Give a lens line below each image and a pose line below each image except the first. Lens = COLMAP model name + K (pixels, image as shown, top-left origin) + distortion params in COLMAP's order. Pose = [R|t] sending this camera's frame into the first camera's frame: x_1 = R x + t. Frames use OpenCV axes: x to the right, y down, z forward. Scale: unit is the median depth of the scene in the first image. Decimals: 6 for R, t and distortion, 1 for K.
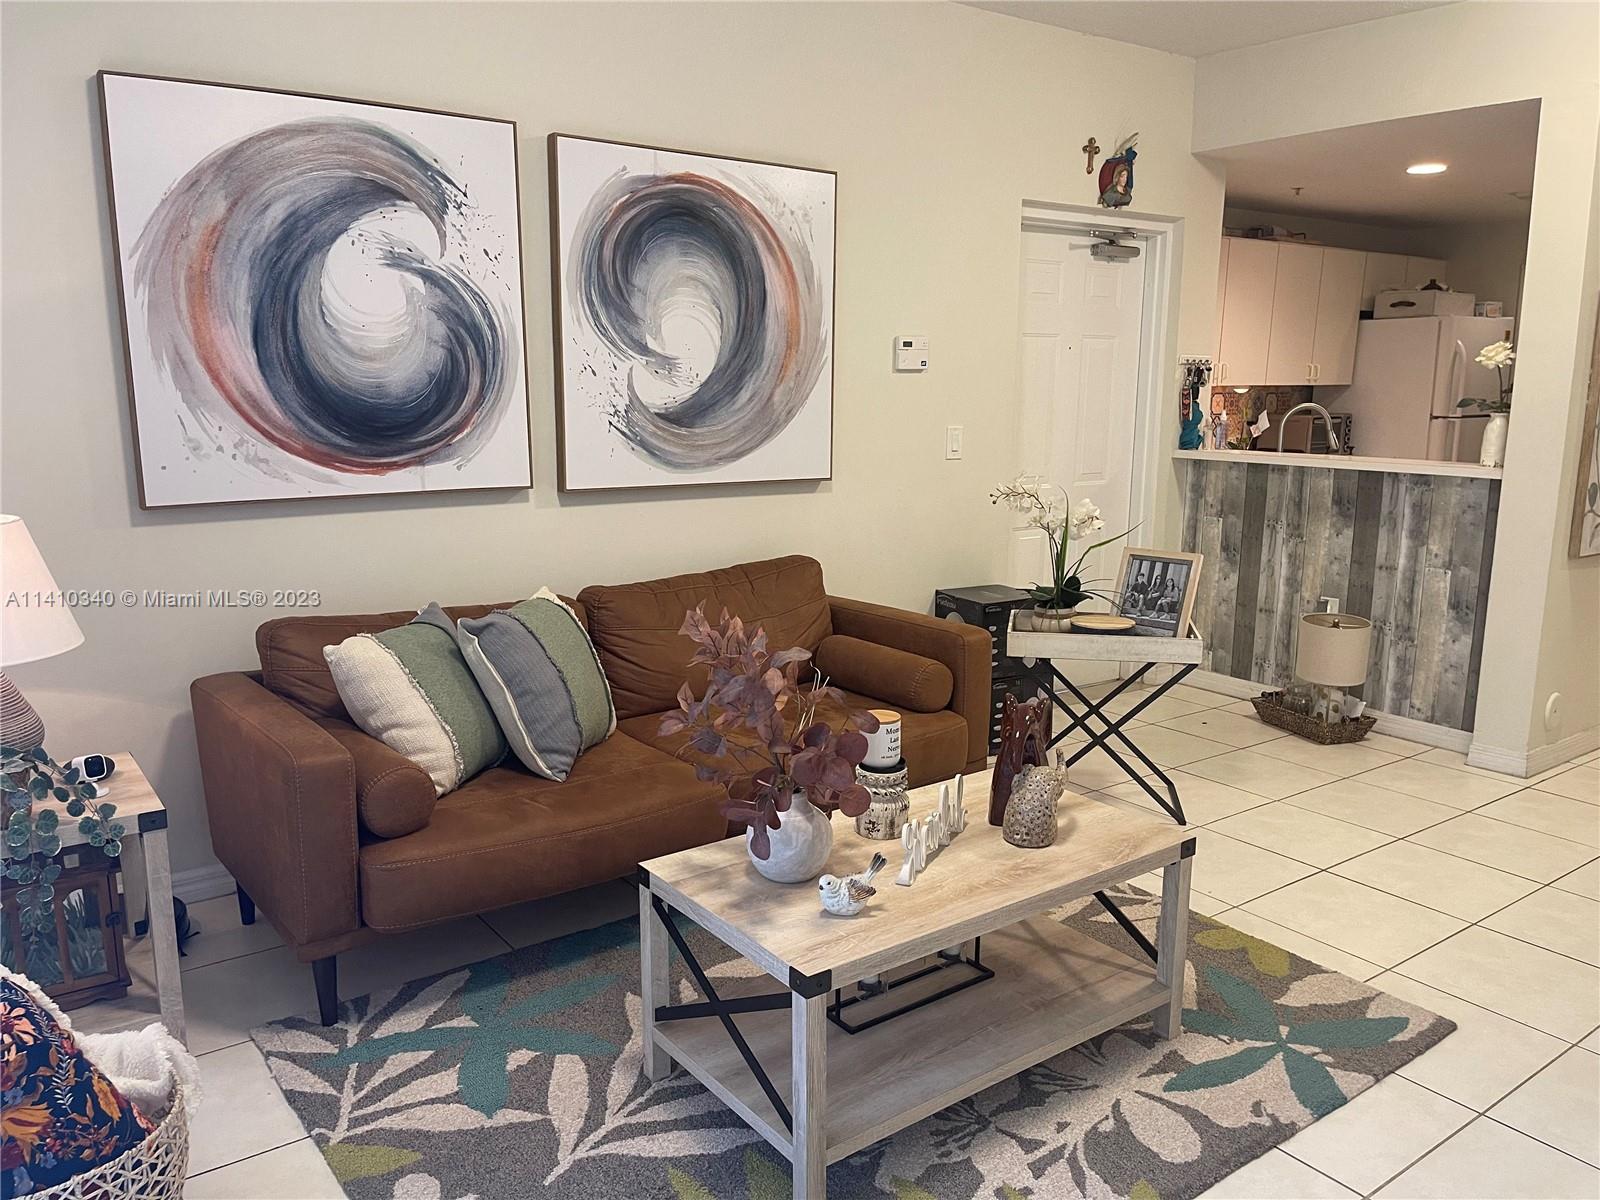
lens RADIAL K [[1210.0, 0, 802.6], [0, 1210.0, 613.6], [0, 0, 1]] dist [0.054495, -0.085780]
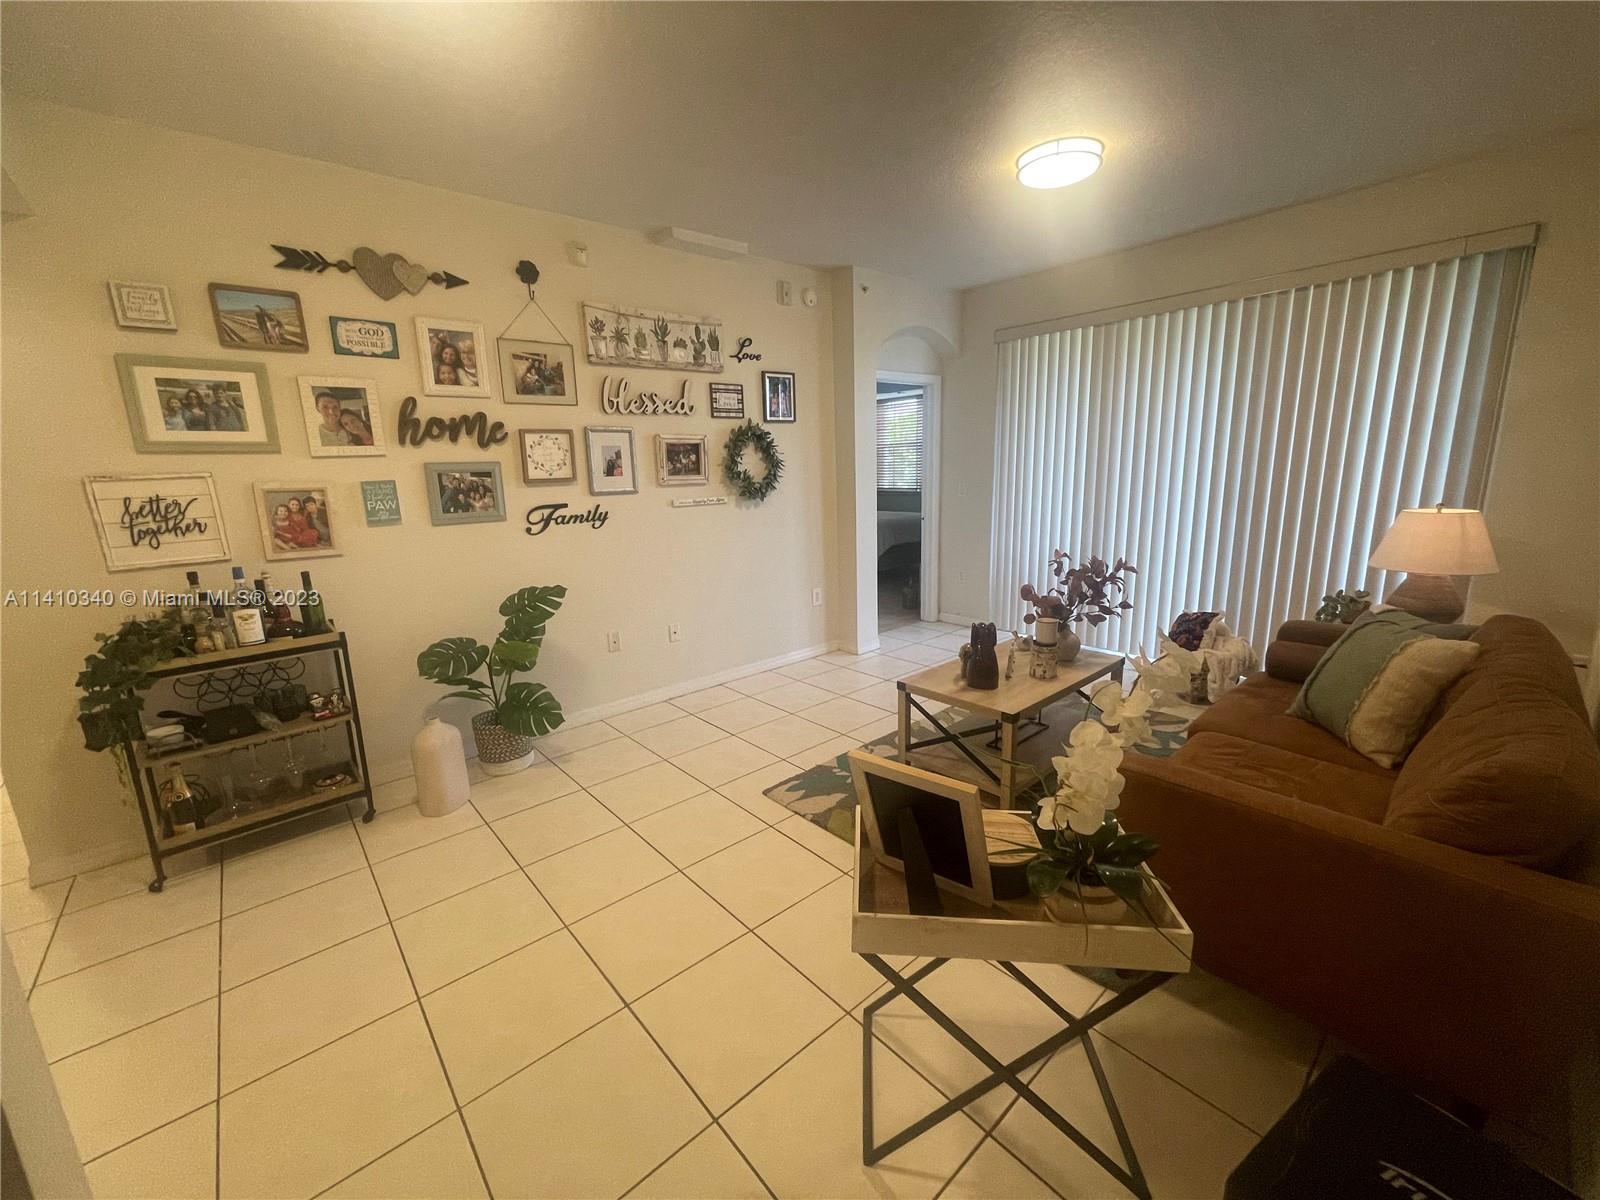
lens RADIAL K [[645.6, 0, 790.1], [0, 645.6, 601.1], [0, 0, 1]] dist [0.021207, 0.000008]
pose [[-0.996475, 0.044059, -0.071392, 0.550030], [0.012621, 0.920035, 0.391633, -0.363434], [0.082939, 0.389352, -0.917348, 1.849894]]
